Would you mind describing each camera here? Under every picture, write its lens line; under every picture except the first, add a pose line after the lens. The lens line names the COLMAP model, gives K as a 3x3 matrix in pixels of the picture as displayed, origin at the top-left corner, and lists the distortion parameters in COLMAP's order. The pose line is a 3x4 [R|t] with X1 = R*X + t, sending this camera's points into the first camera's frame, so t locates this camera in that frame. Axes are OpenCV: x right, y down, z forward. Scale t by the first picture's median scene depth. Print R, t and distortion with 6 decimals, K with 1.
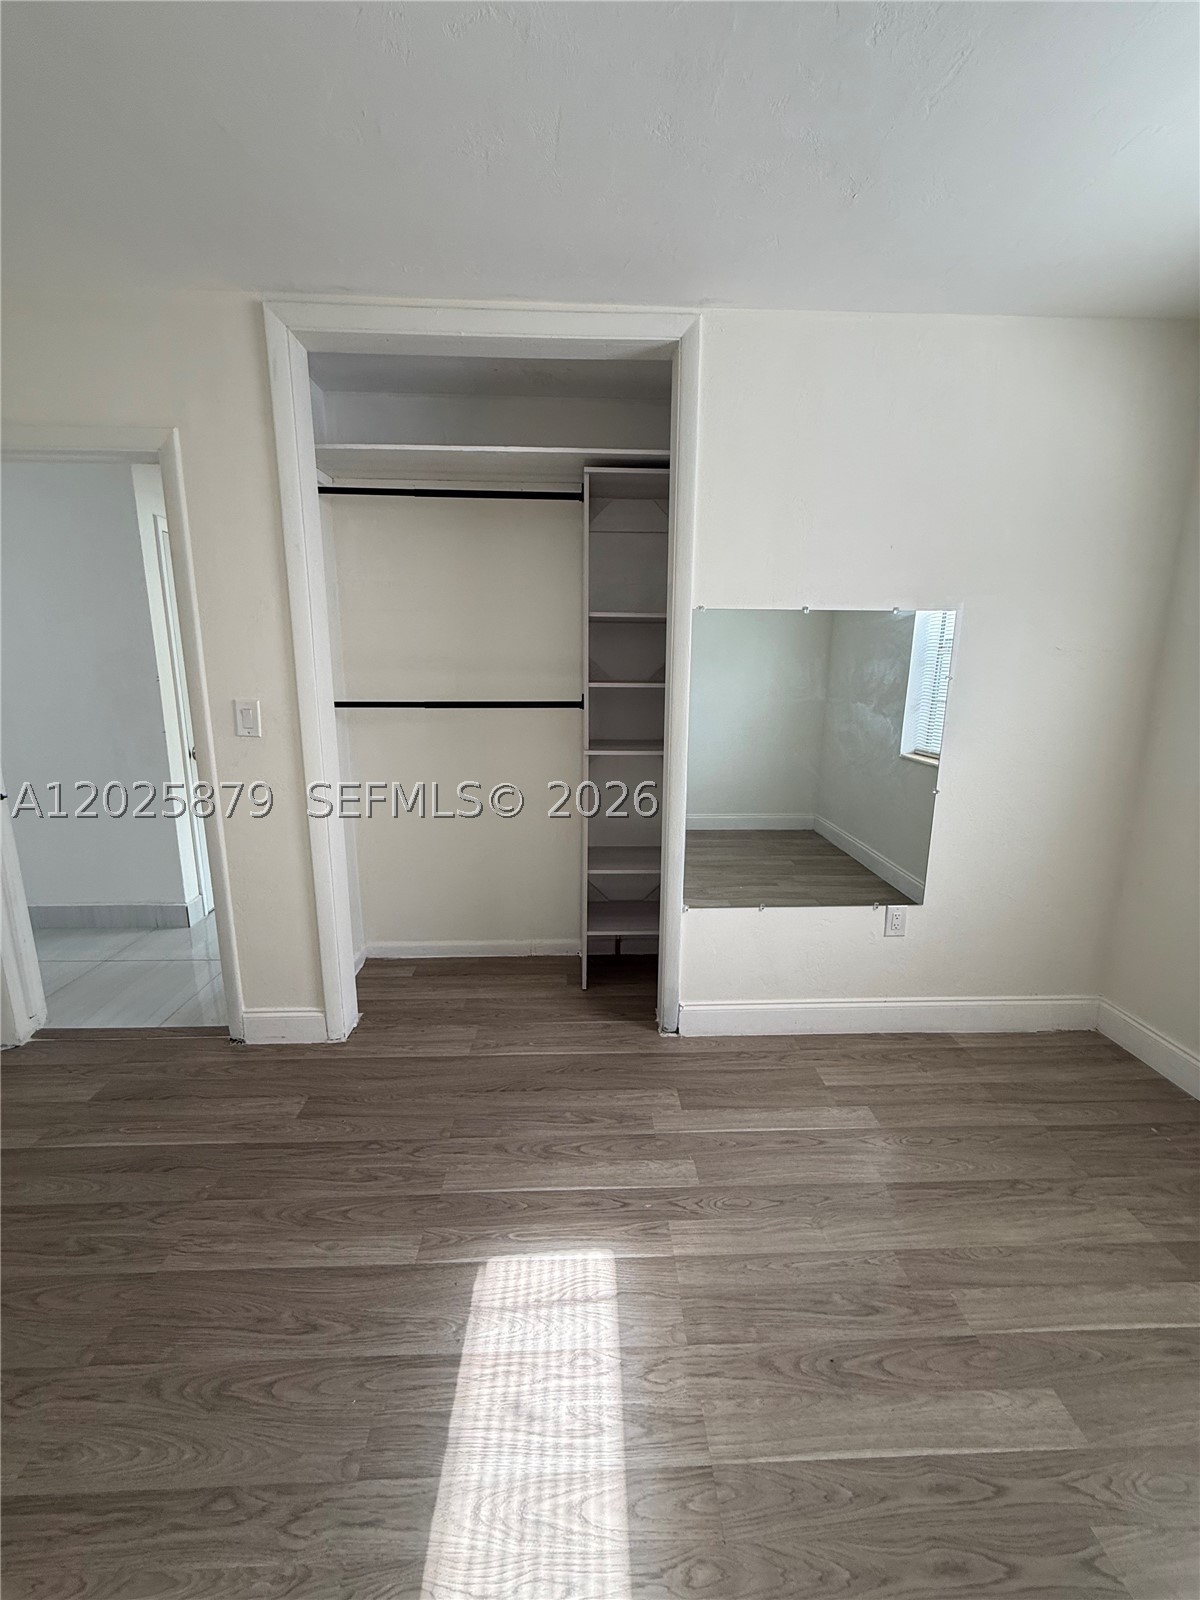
lens RADIAL K [[639.3, 0, 599.2], [0, 639.3, 793.9], [0, 0, 1]] dist [0.000151, 0.000387]
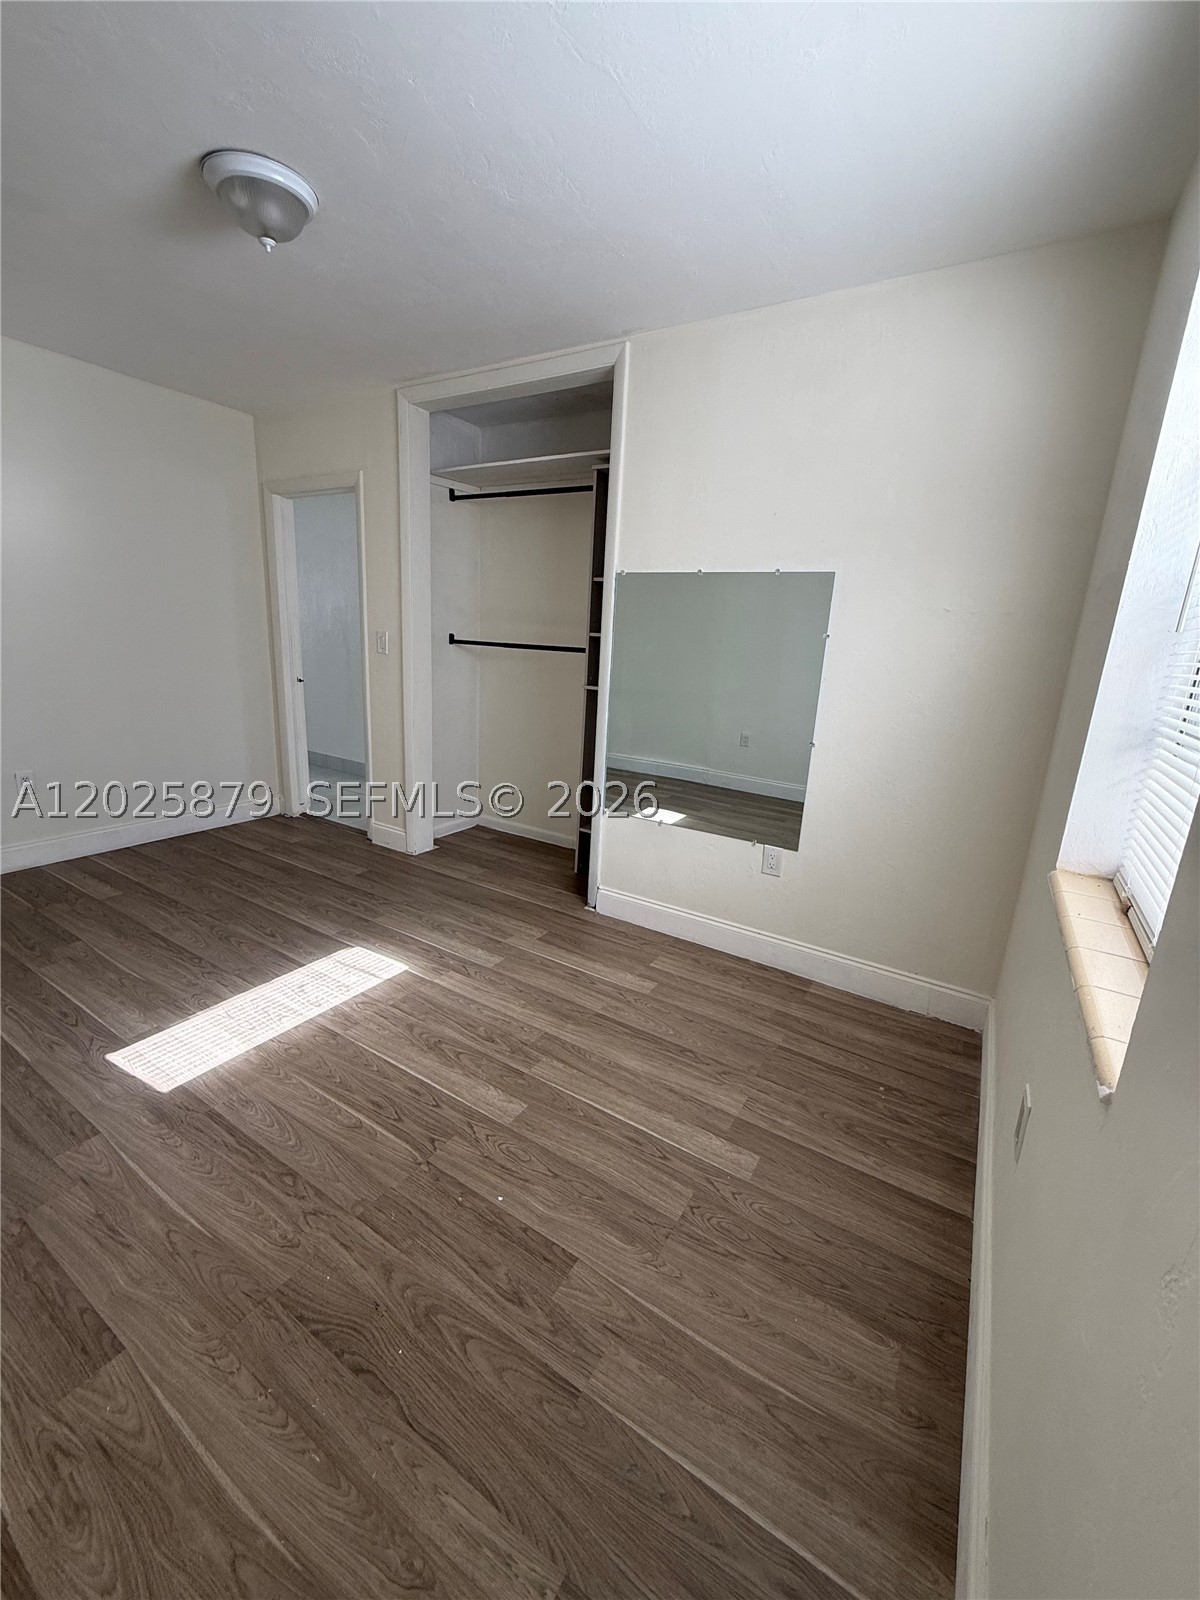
lens RADIAL K [[639.3, 0, 599.2], [0, 639.3, 793.9], [0, 0, 1]] dist [0.000151, 0.000387]
pose [[0.828817, 0.172465, -0.532276, 0.924396], [-0.157837, 0.984741, 0.073299, 0.062501], [0.536796, 0.023261, 0.843392, -0.095981]]
